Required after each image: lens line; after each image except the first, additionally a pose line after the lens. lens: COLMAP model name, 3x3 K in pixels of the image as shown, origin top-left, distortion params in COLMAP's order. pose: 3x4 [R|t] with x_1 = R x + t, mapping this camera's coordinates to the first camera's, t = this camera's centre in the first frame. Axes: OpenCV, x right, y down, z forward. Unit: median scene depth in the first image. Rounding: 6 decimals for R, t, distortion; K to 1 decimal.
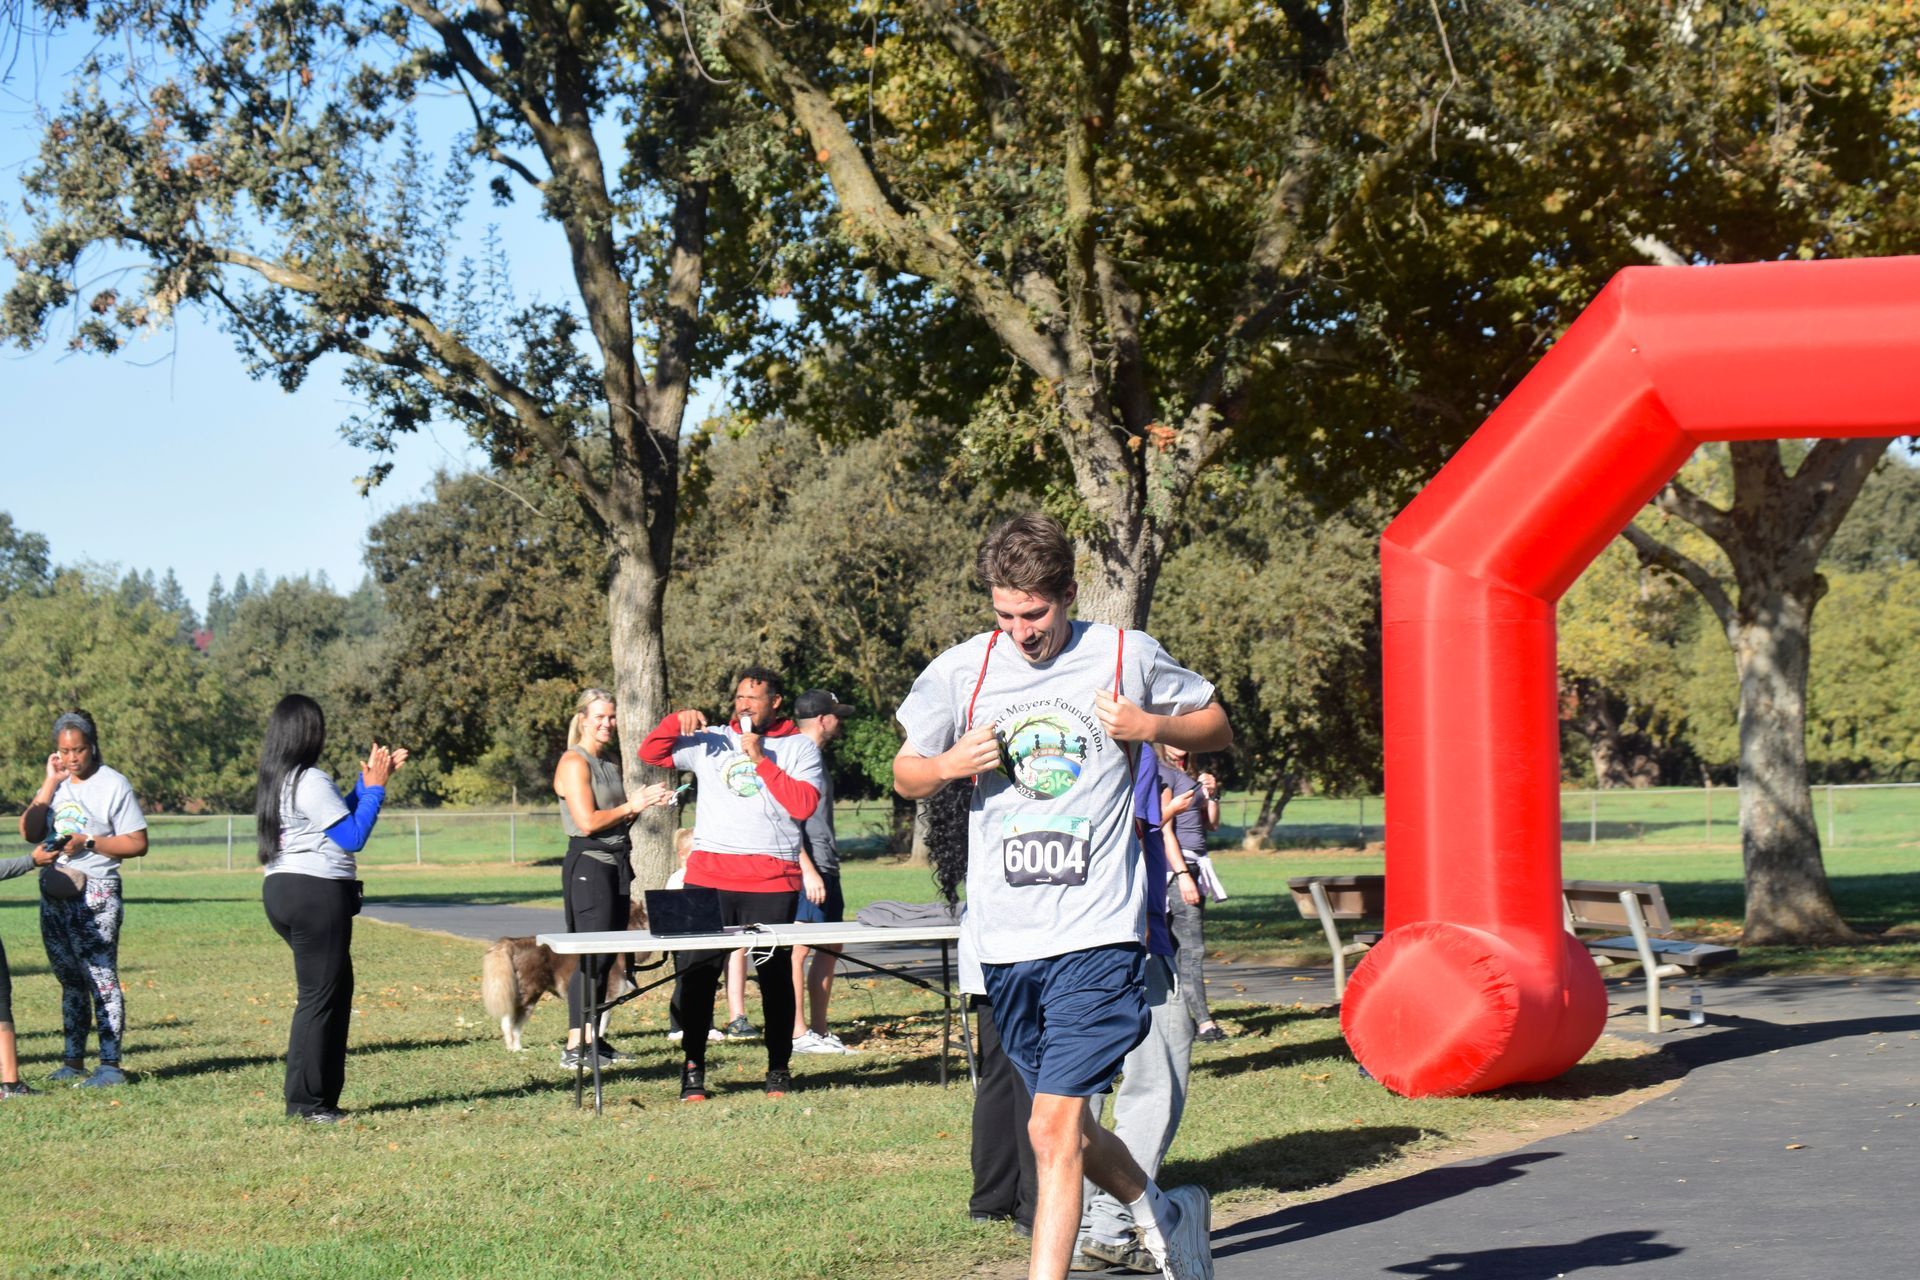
lens RADIAL K [[5753.8, 0, 960.0], [0, 5753.8, 640.0], [0, 0, 1]] dist [-0.219175, 1.114940]
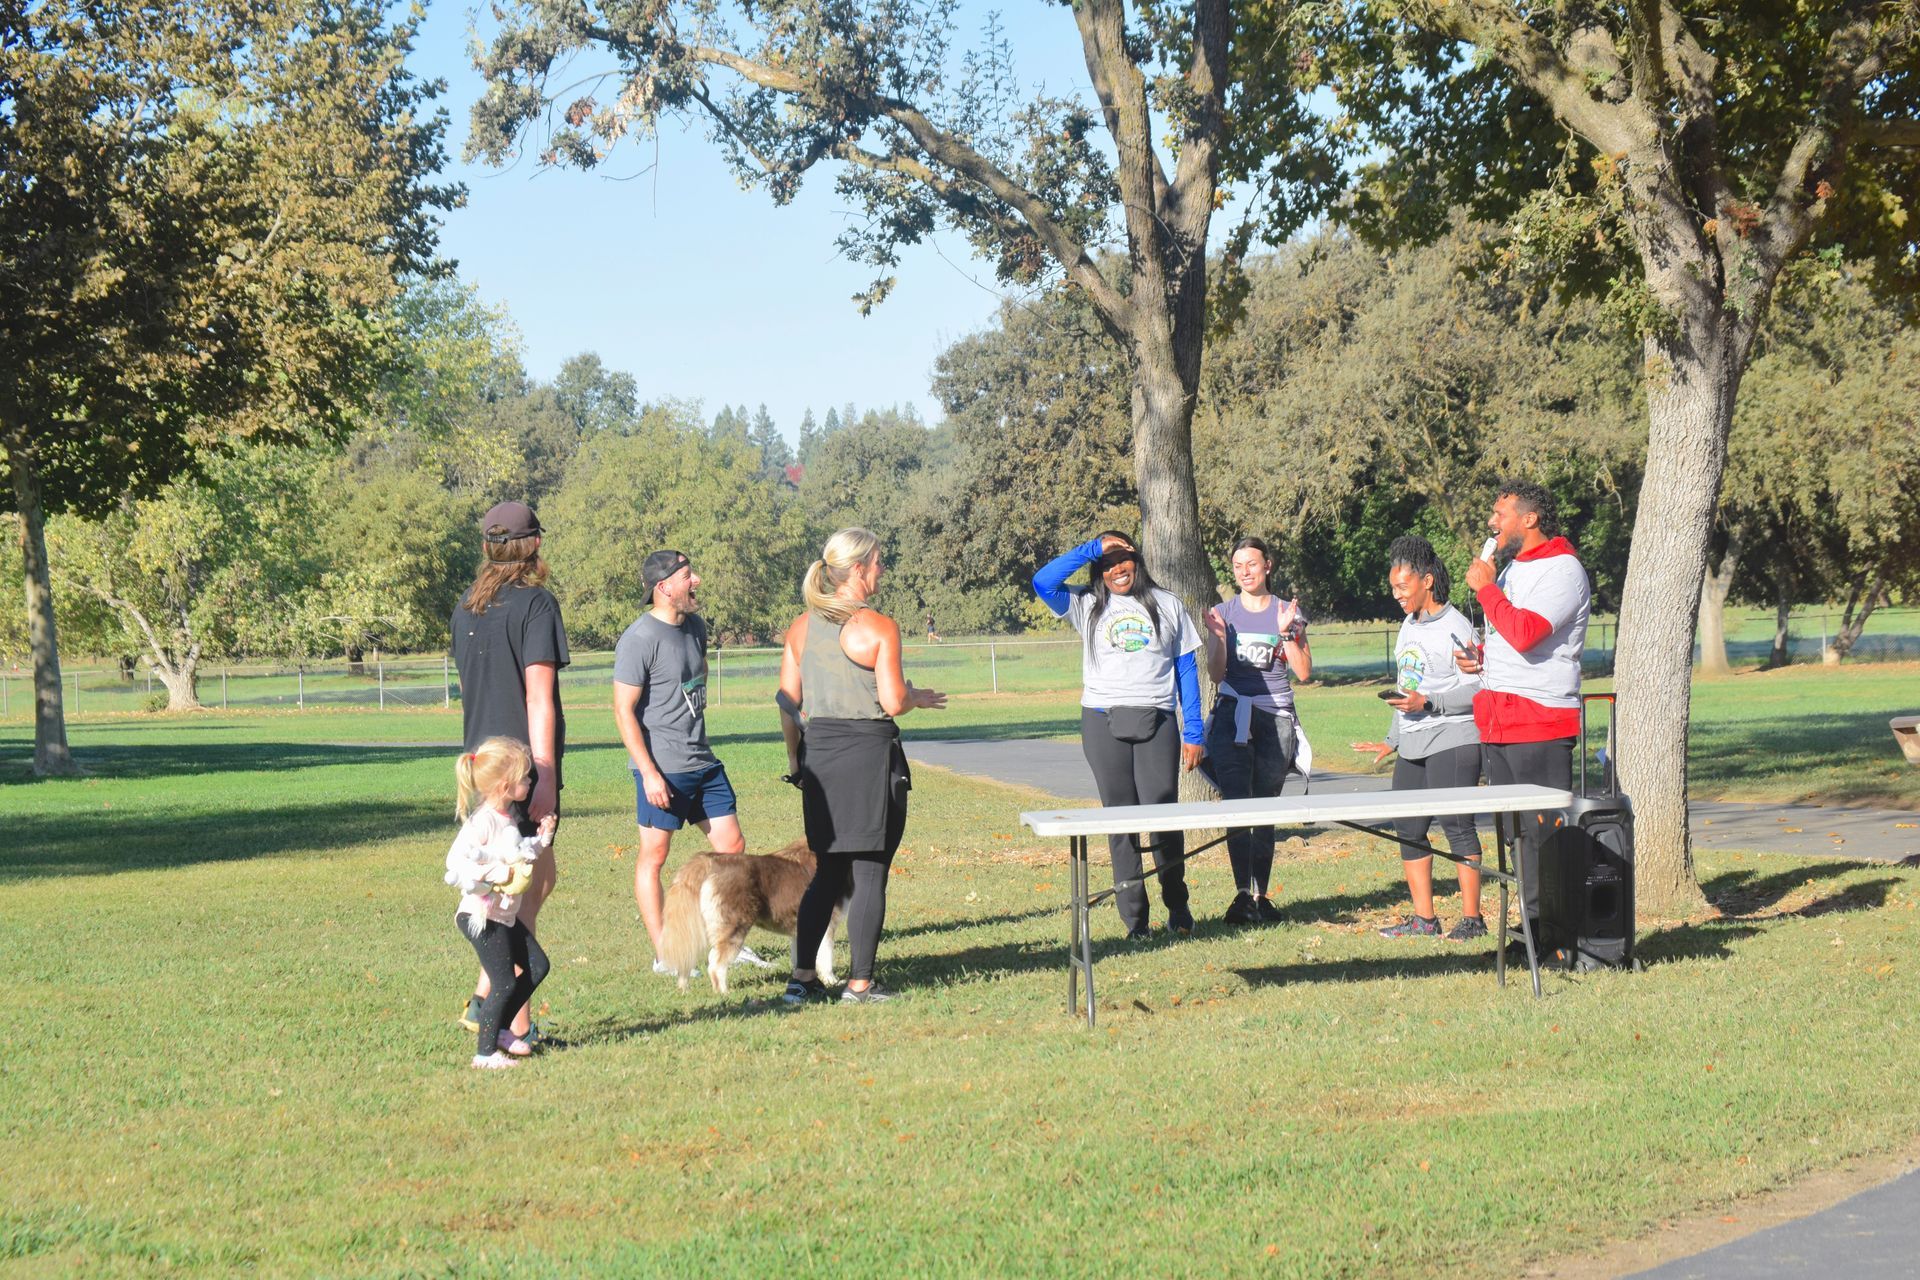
lens RADIAL K [[4701.8, 0, 960.0], [0, 4701.8, 640.0], [0, 0, 1]] dist [-0.192842, 0.897301]
pose [[0.991736, -0.016886, -0.127178, 0.005669], [0.021629, 0.999118, 0.036003, 0.000159], [0.126458, -0.038457, 0.991226, 0.242642]]
